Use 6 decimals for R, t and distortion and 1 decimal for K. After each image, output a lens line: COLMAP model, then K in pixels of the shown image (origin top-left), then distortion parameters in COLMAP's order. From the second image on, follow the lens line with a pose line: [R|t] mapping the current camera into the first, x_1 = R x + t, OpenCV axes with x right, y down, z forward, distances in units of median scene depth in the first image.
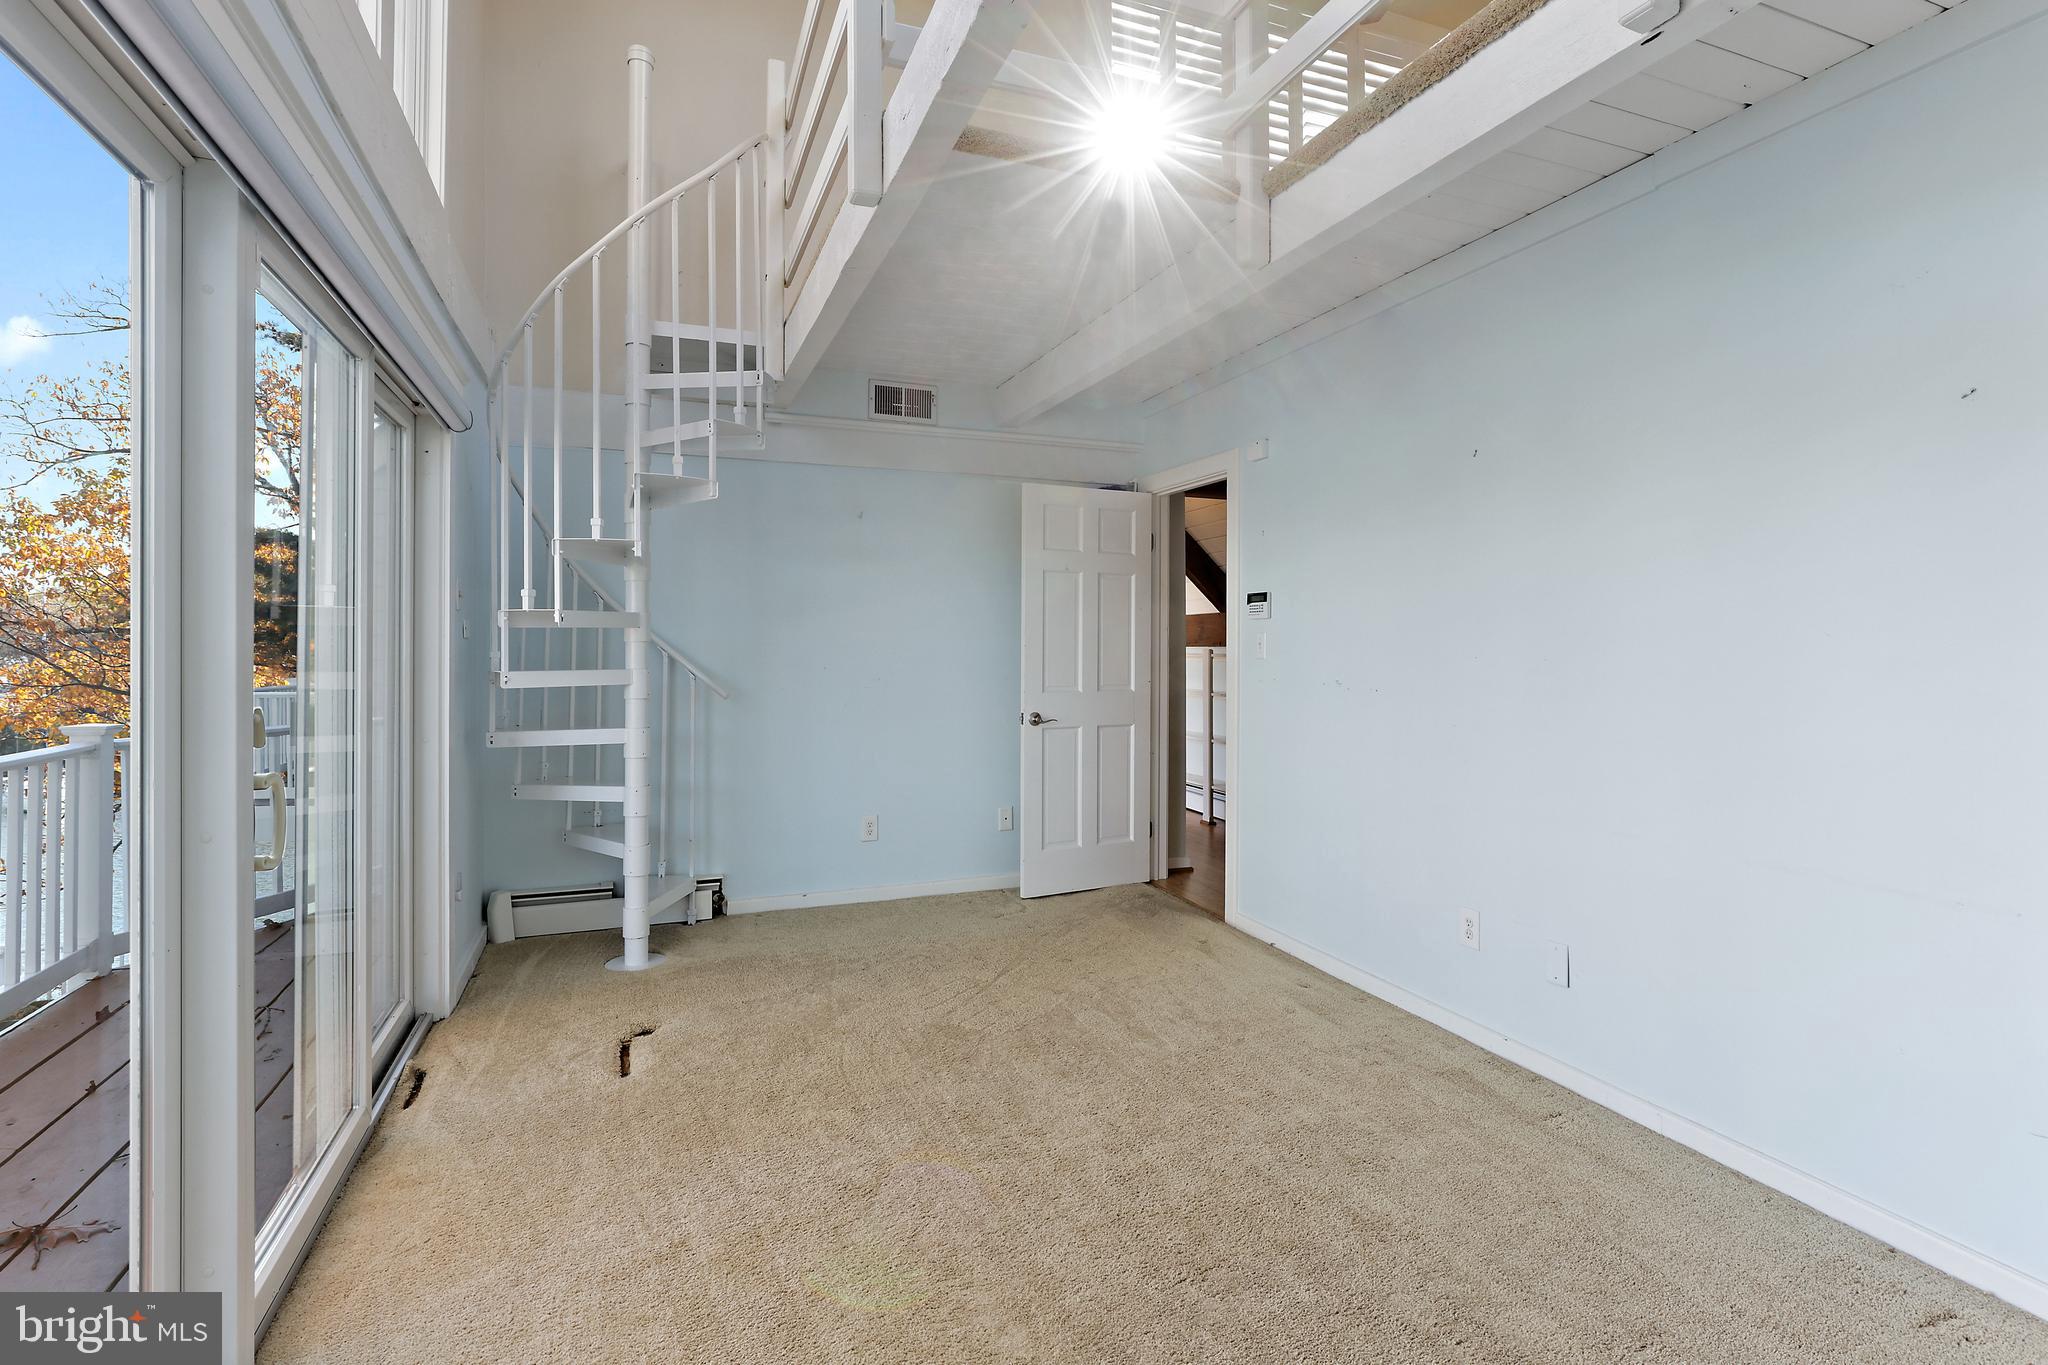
lens RADIAL K [[976.6, 0, 1045.2], [0, 976.6, 649.2], [0, 0, 1]] dist [-0.011524, 0.002595]
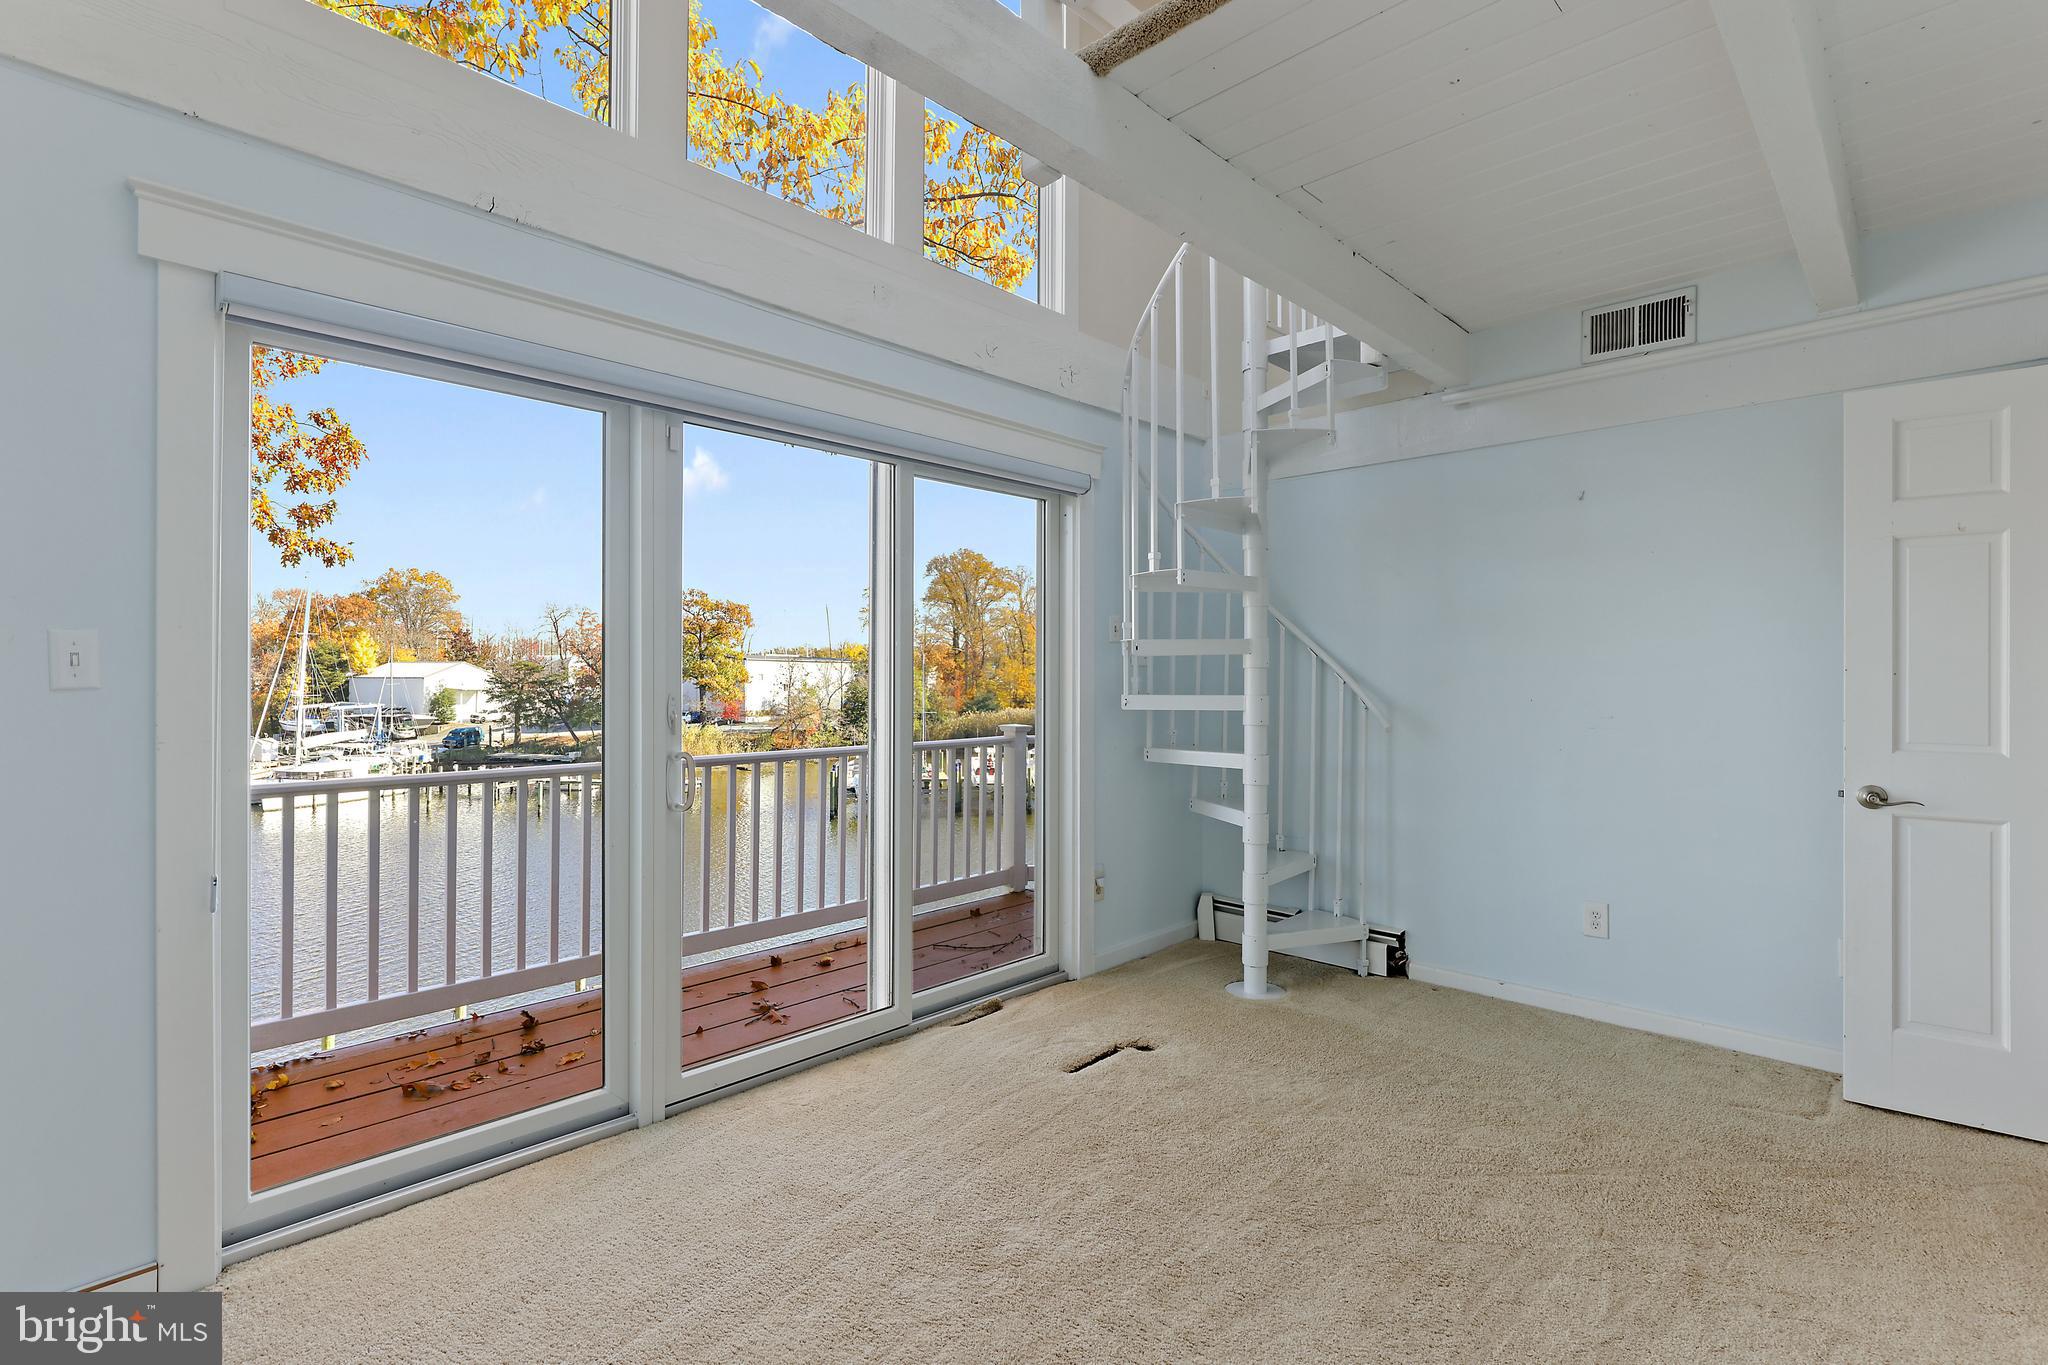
lens RADIAL K [[976.6, 0, 1024.5], [0, 976.6, 667.5], [0, 0, 1]] dist [-0.011524, 0.002595]
pose [[0.390826, -0.003581, -0.920458, 0.415694], [0.001754, 0.999994, -0.003146, -0.005713], [0.920463, -0.000385, 0.390830, 0.404276]]
